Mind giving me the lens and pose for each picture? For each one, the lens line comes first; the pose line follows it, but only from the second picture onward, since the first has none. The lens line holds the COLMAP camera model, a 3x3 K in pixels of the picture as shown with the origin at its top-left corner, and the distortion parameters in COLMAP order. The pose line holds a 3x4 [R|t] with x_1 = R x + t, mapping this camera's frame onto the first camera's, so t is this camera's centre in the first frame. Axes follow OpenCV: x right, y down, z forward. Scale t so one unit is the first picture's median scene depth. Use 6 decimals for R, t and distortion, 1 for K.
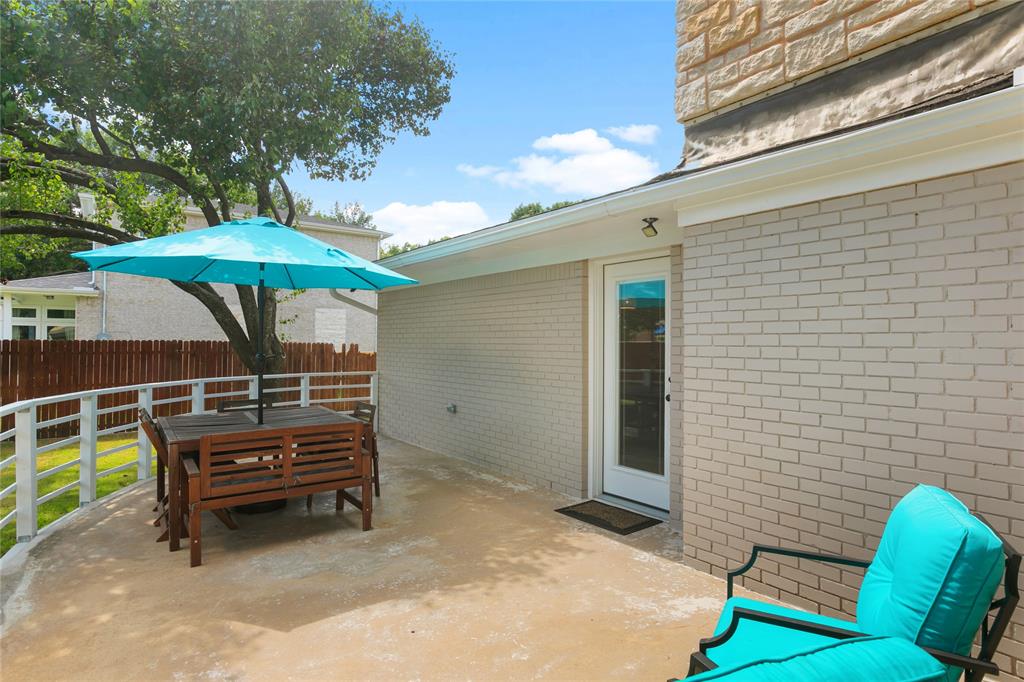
lens RADIAL K [[548.1, 0, 515.9], [0, 548.1, 334.3], [0, 0, 1]] dist [-0.007071, 0.007498]
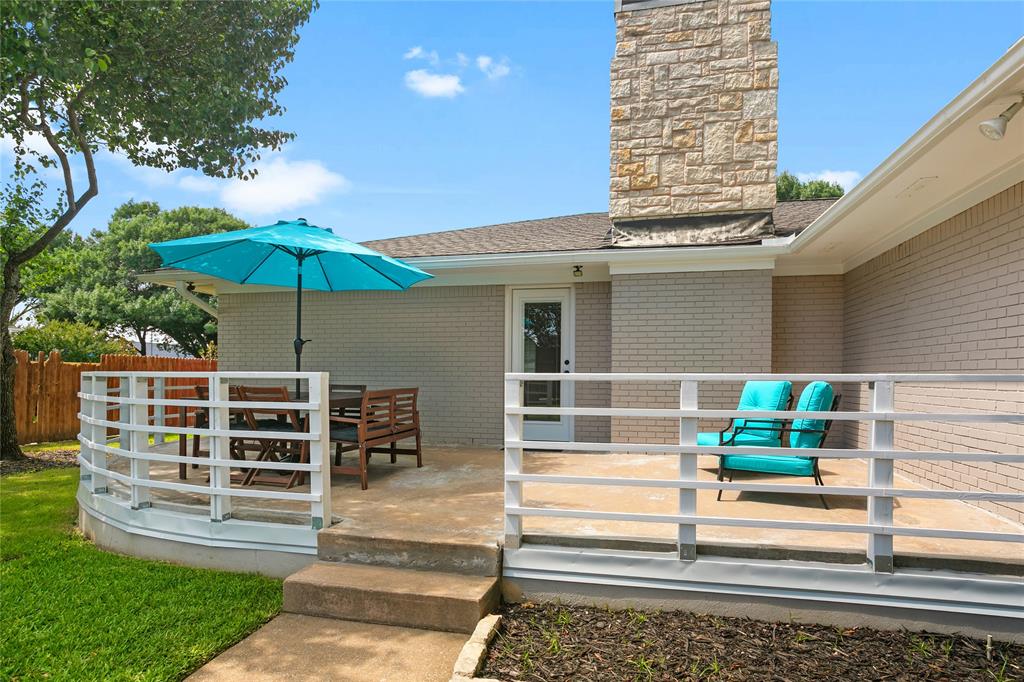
lens RADIAL K [[548.1, 0, 529.4], [0, 548.1, 375.4], [0, 0, 1]] dist [-0.007071, 0.007498]
pose [[0.758662, -0.000758, 0.651484, -1.314973], [-0.010846, 0.999846, 0.013794, 0.146674], [-0.651395, -0.017531, 0.758537, -0.281968]]
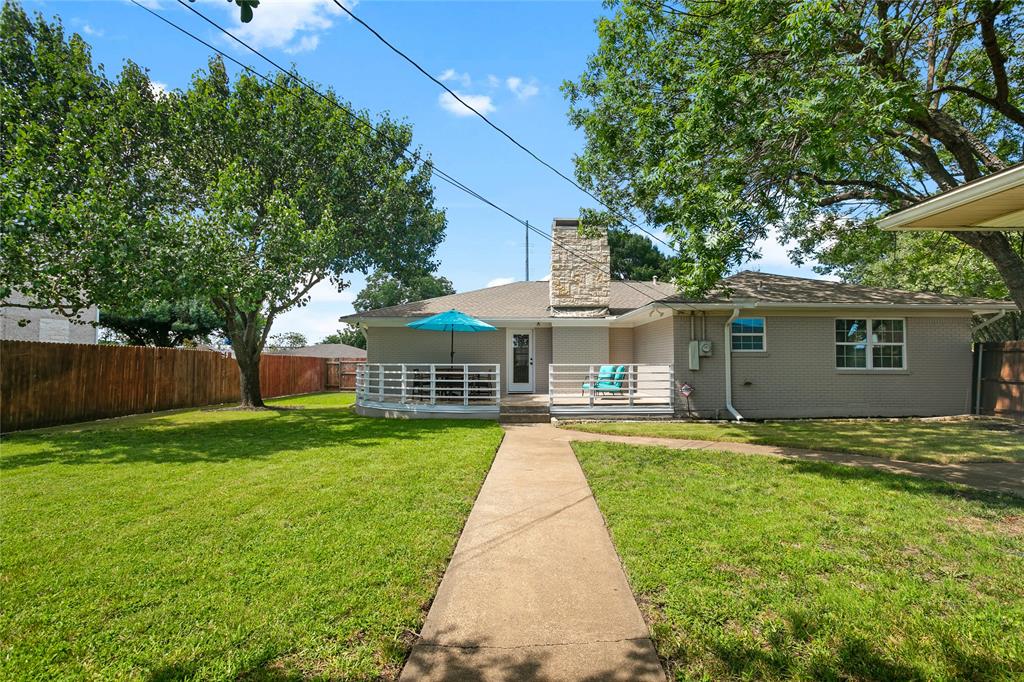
lens RADIAL K [[499.1, 0, 510.7], [0, 499.1, 344.1], [0, 0, 1]] dist [0.005300, 0.001614]
pose [[0.593536, 0.033320, 0.804117, -4.138321], [-0.011723, 0.999395, -0.032758, 0.133884], [-0.804722, 0.010016, 0.593567, -1.605874]]
